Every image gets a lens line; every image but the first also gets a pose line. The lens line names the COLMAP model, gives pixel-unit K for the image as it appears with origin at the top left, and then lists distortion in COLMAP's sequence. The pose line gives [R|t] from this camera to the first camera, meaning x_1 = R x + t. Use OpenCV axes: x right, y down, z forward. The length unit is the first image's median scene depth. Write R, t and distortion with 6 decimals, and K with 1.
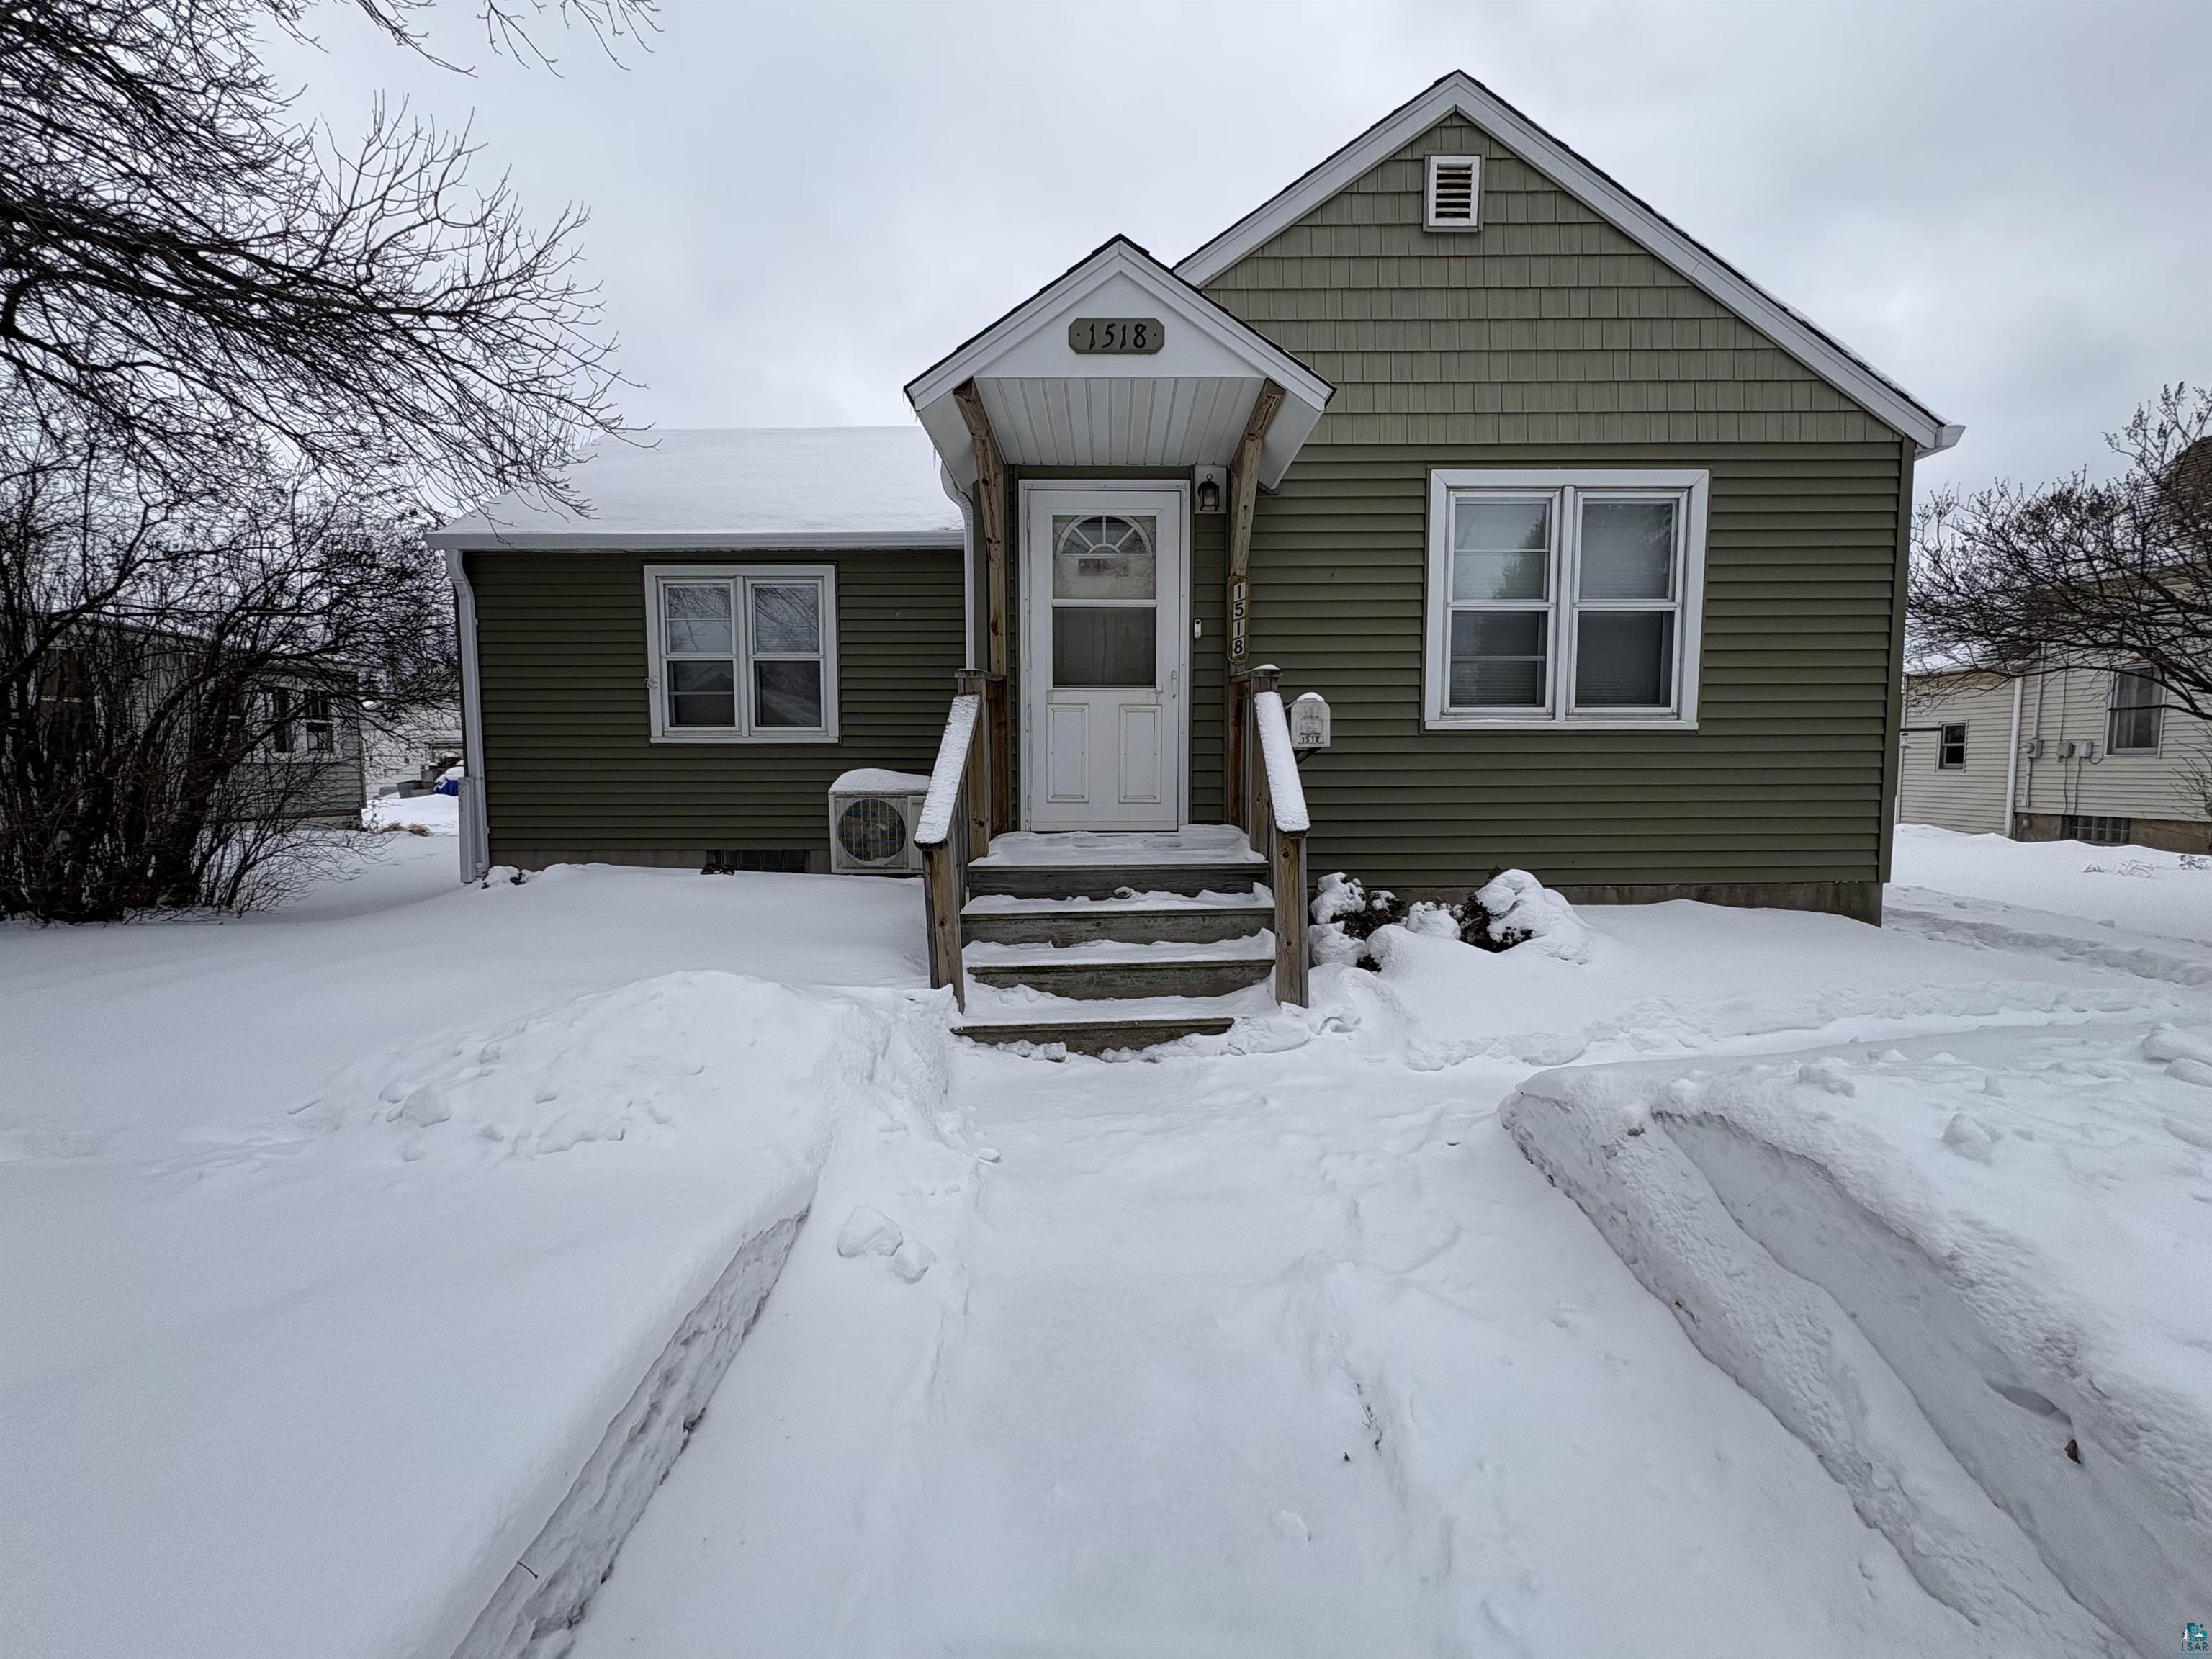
lens RADIAL K [[882.6, 0, 1106.0], [0, 882.6, 829.5], [0, 0, 1]] dist [0.006699, -0.000161]
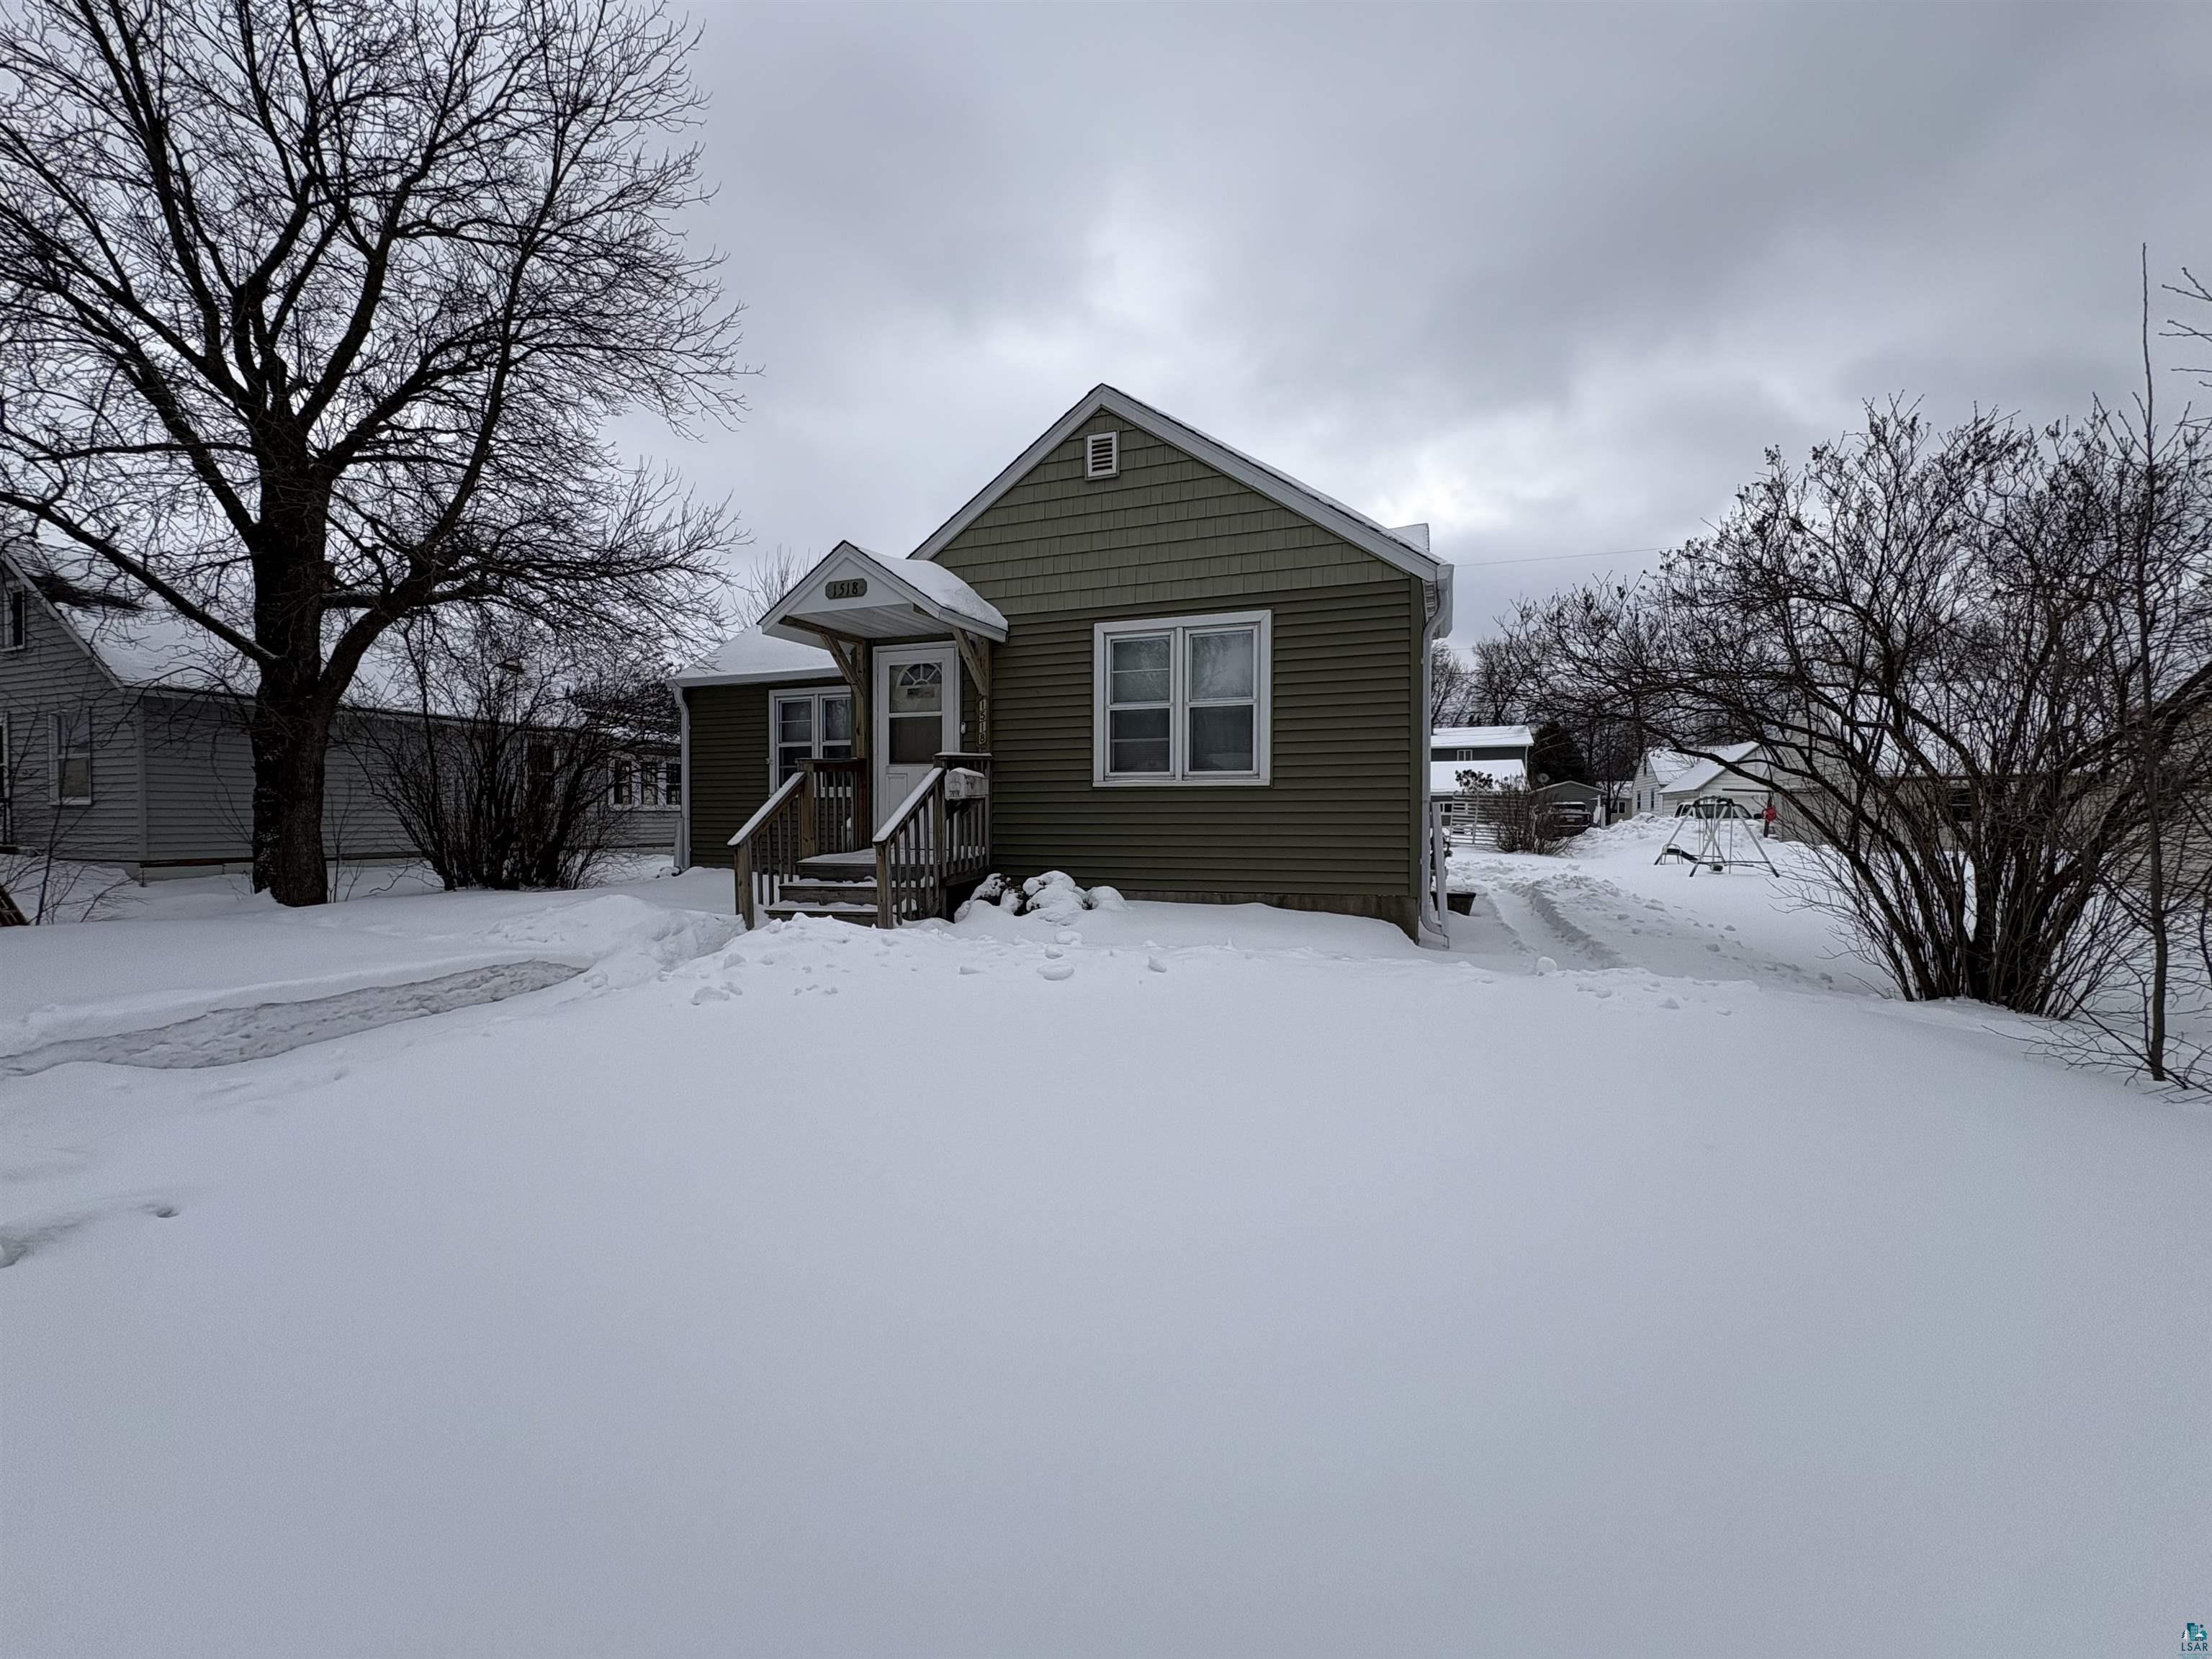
lens RADIAL K [[882.6, 0, 1106.0], [0, 882.6, 829.5], [0, 0, 1]] dist [0.006699, -0.000161]
pose [[0.934247, 0.008891, -0.356516, 0.952017], [-0.028557, 0.998344, -0.049937, 0.039448], [0.355481, 0.056834, 0.932954, -0.444359]]
